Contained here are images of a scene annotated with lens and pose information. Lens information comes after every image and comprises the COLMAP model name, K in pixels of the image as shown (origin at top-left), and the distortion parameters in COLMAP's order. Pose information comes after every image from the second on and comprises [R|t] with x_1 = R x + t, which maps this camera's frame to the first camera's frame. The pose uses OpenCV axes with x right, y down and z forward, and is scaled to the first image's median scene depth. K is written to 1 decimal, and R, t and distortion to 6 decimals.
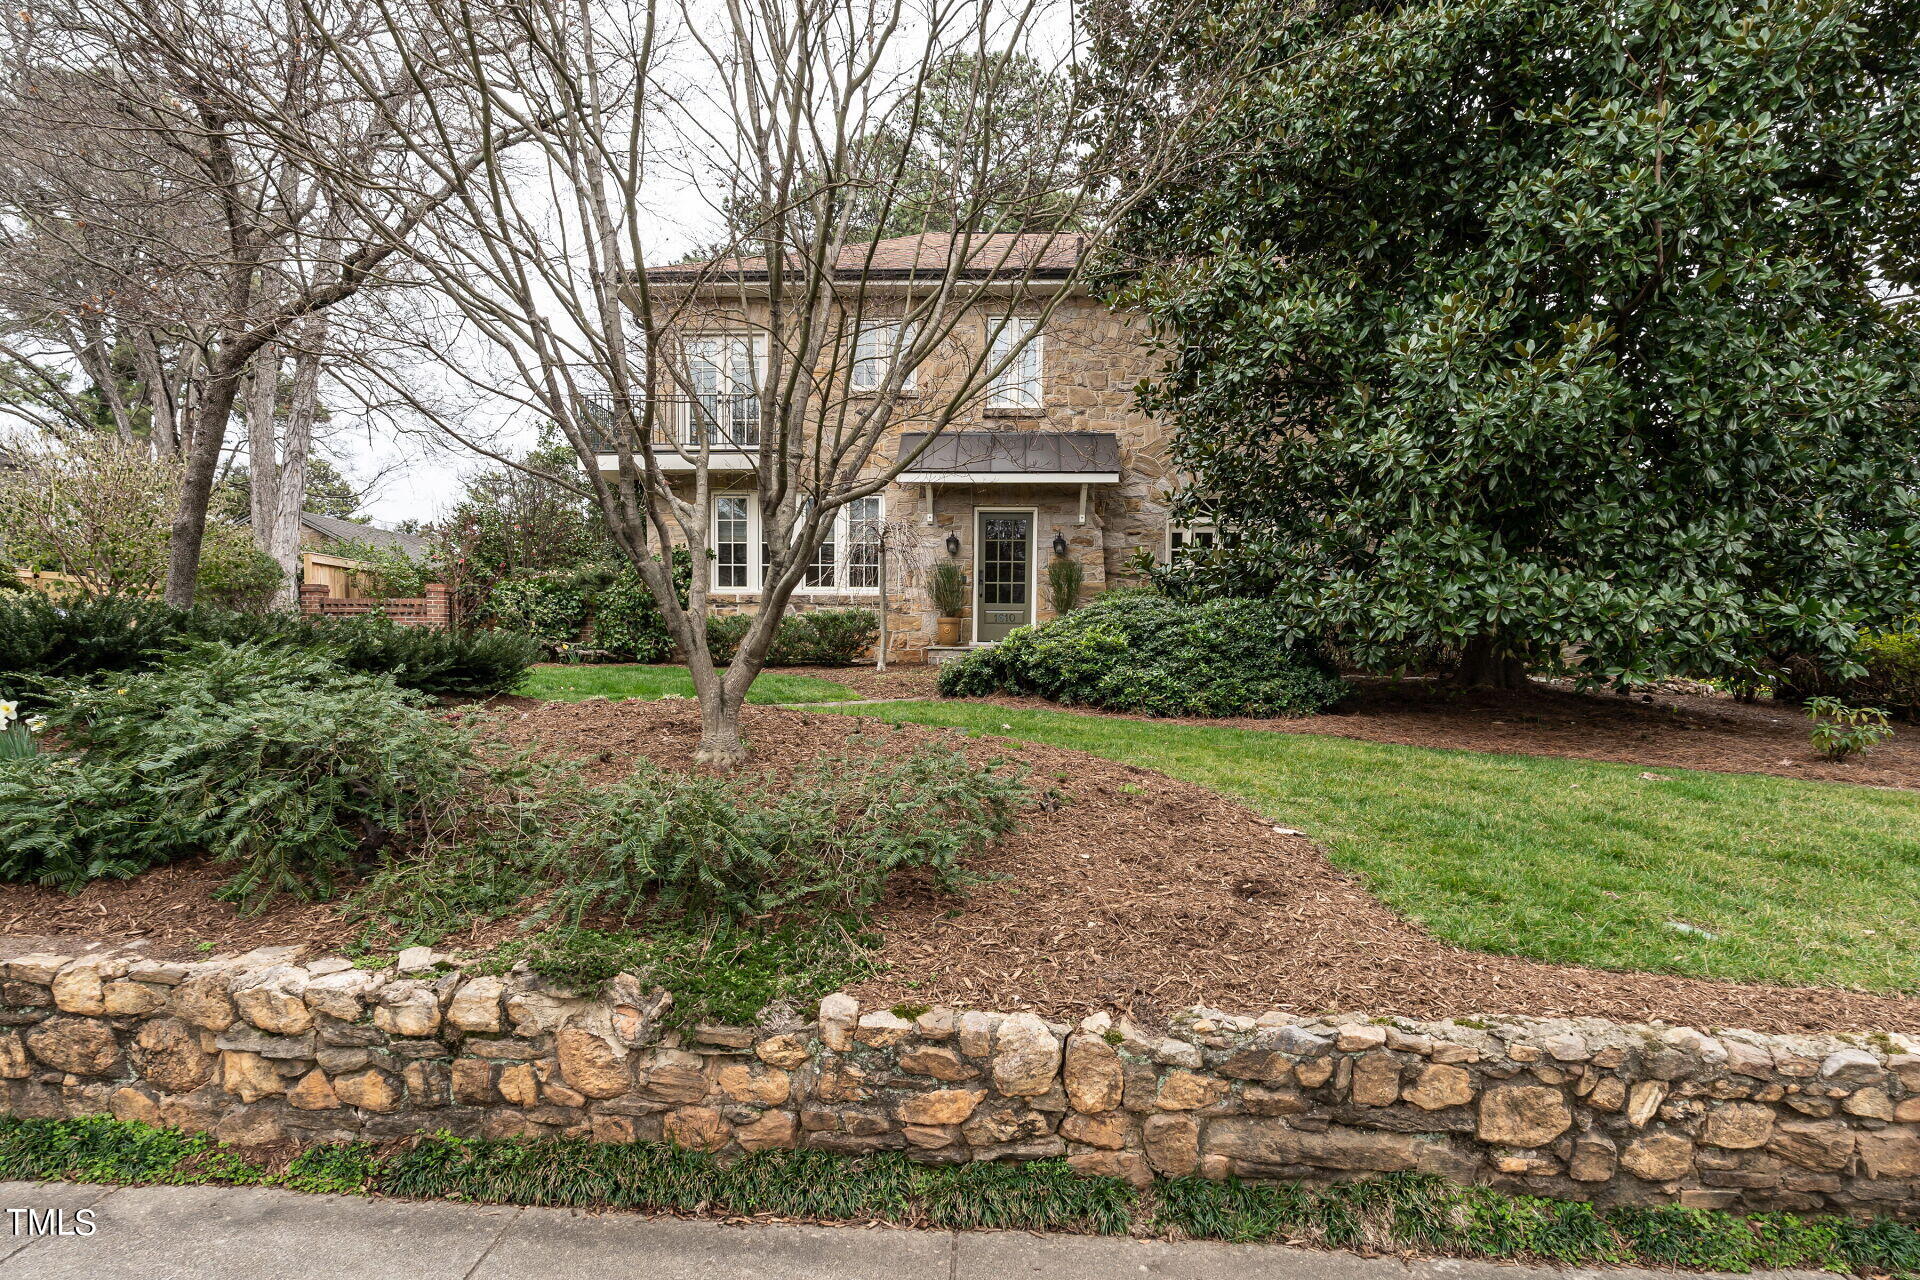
lens RADIAL K [[1093.9, 0, 959.6], [0, 1093.9, 650.6], [0, 0, 1]] dist [0.007412, 0.001146]
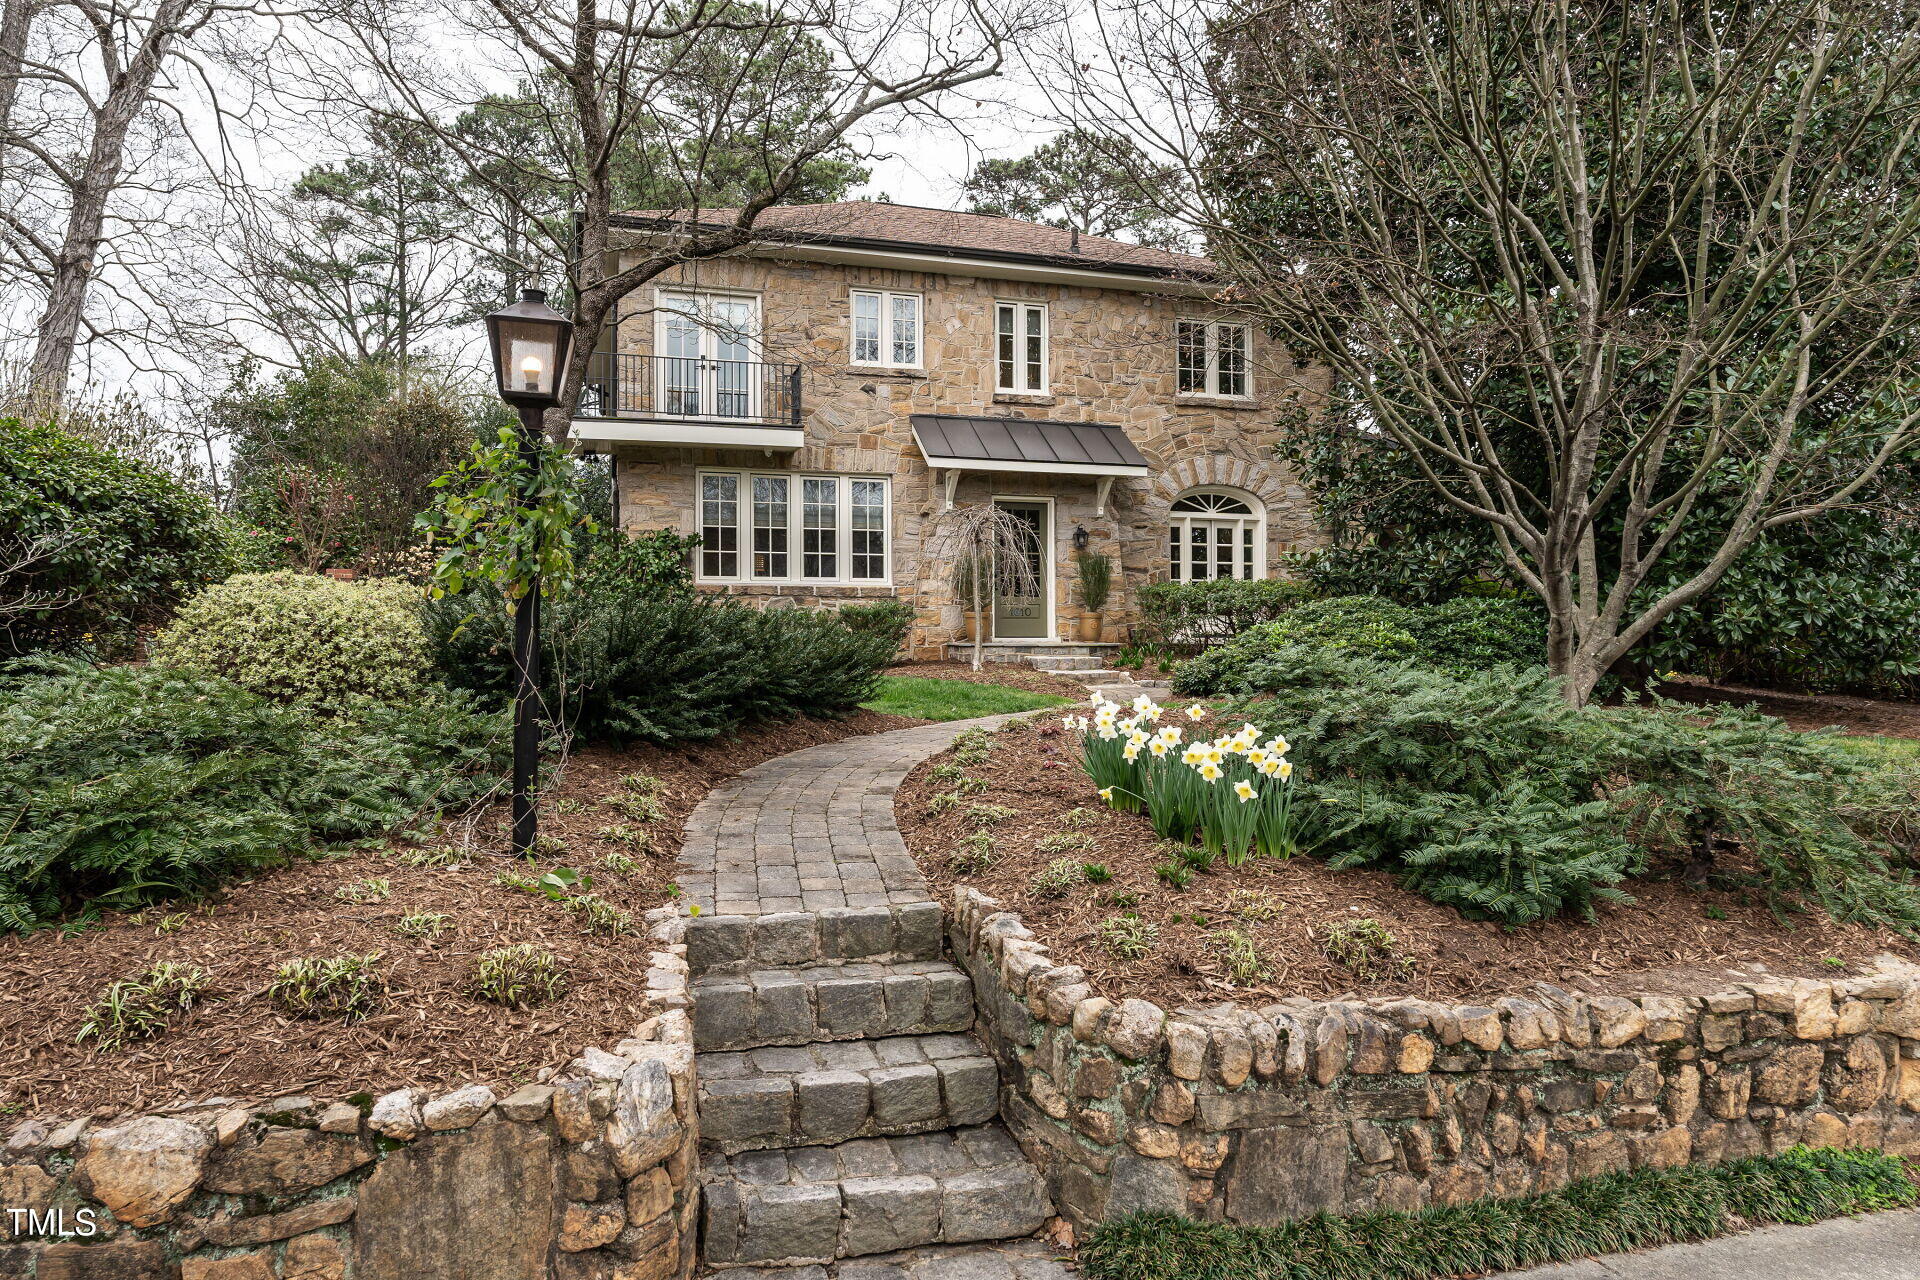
lens RADIAL K [[1168.2, 0, 959.5], [0, 1168.2, 628.6], [0, 0, 1]] dist [0.002951, 0.001415]
pose [[0.942561, -0.004529, 0.334004, -0.354757], [0.008854, 0.999896, -0.011427, -0.004354], [-0.333917, 0.013728, 0.942502, 0.054622]]
